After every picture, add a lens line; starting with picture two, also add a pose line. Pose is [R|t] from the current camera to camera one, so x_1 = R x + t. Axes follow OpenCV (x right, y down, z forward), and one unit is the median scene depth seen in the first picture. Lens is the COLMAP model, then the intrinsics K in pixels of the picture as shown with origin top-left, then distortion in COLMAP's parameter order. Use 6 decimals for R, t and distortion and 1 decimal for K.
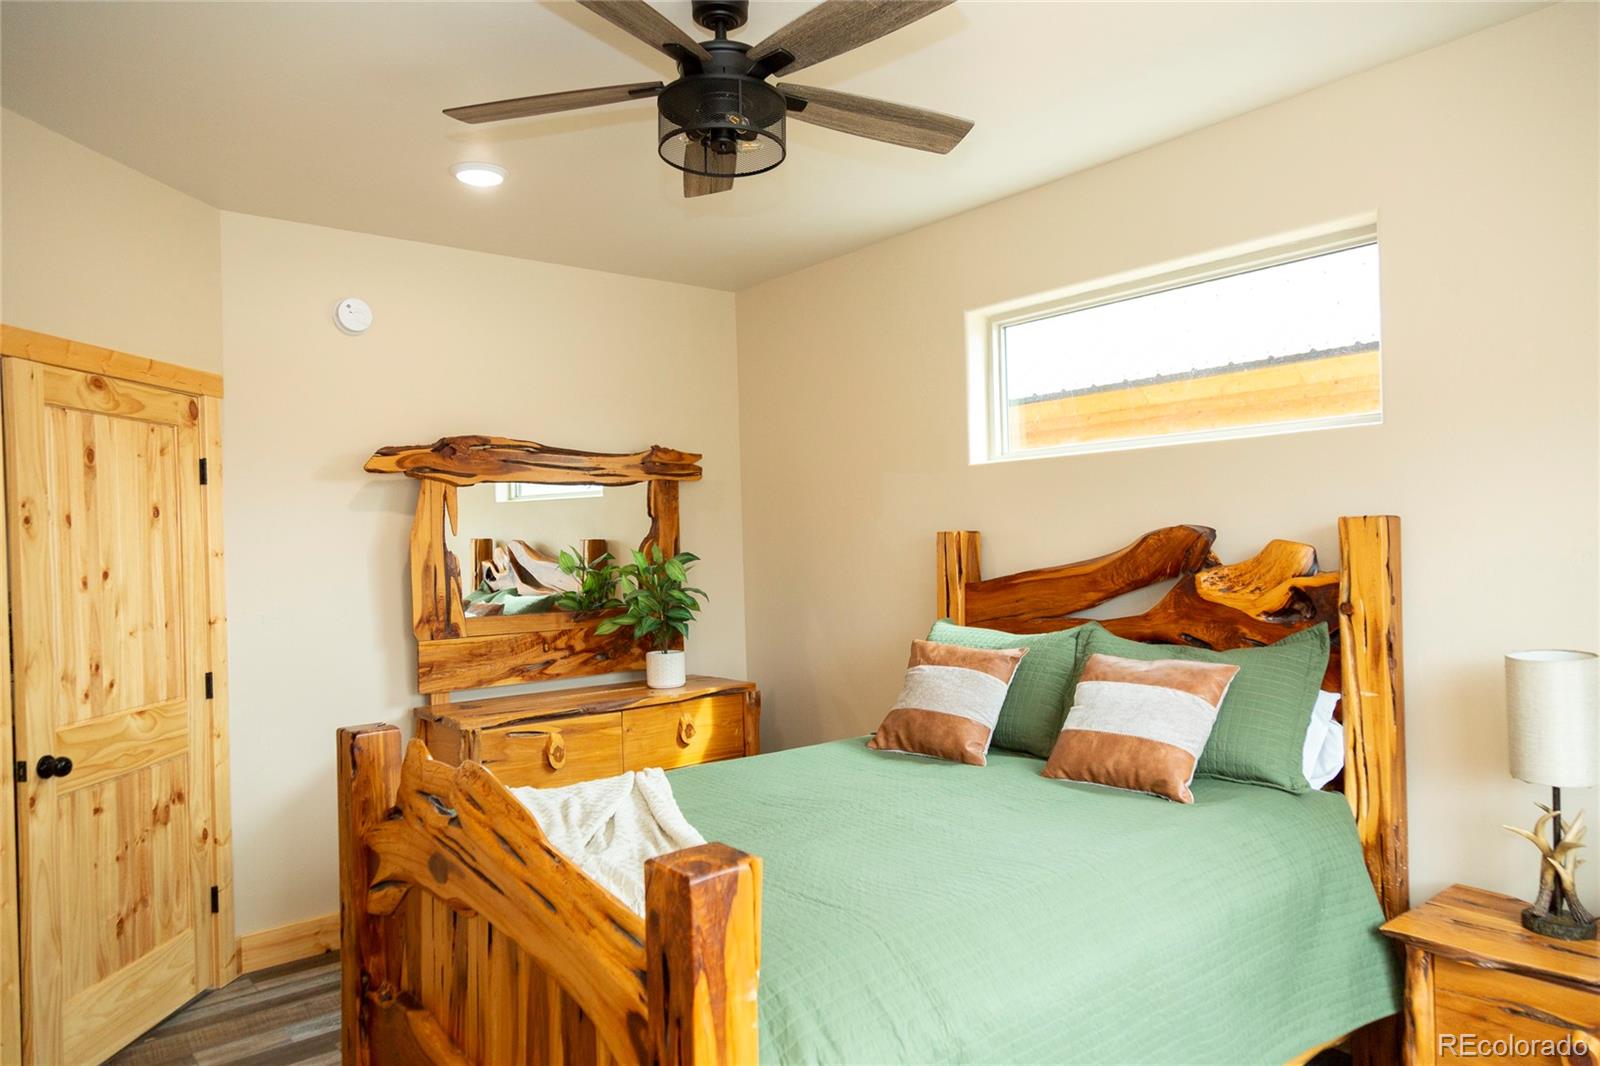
lens RADIAL K [[1053.2, 0, 811.9], [0, 1053.2, 538.6], [0, 0, 1]] dist [0.006859, 0.006467]
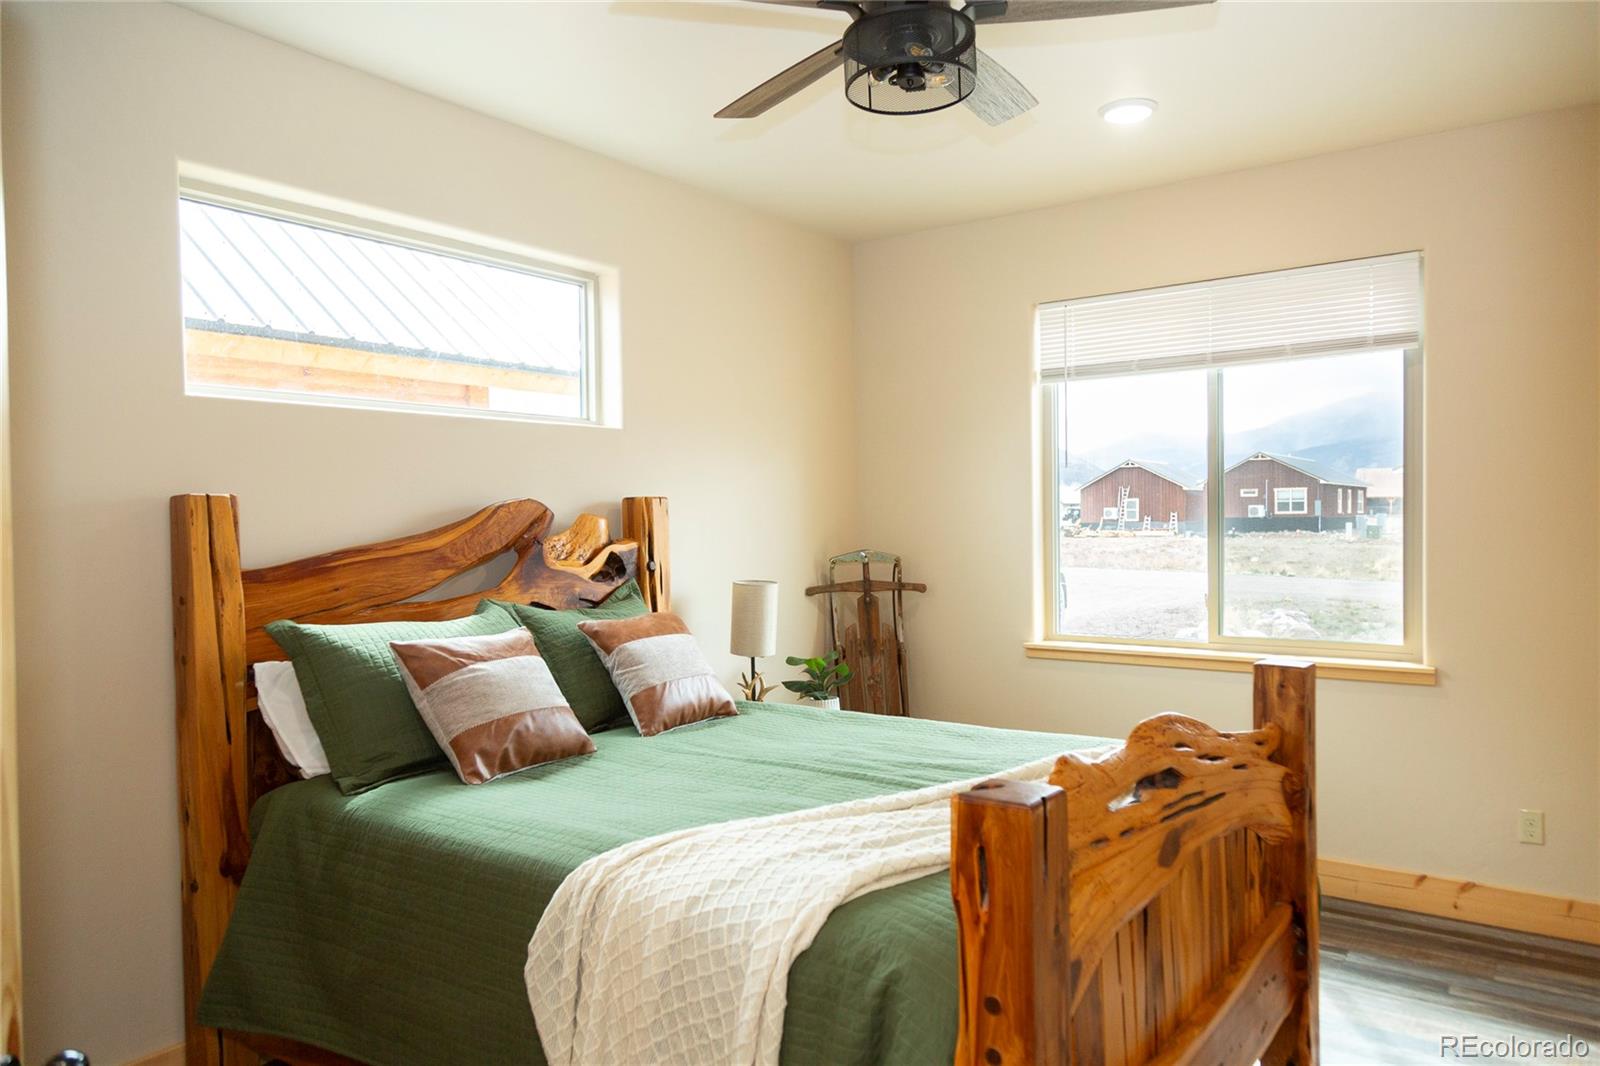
lens RADIAL K [[1053.2, 0, 811.9], [0, 1053.2, 538.6], [0, 0, 1]] dist [0.006859, 0.006467]
pose [[-0.245732, 0.008827, 0.969298, -0.724385], [0.017822, 0.999831, -0.004587, 0.036133], [-0.969174, 0.016147, -0.245847, 0.969052]]
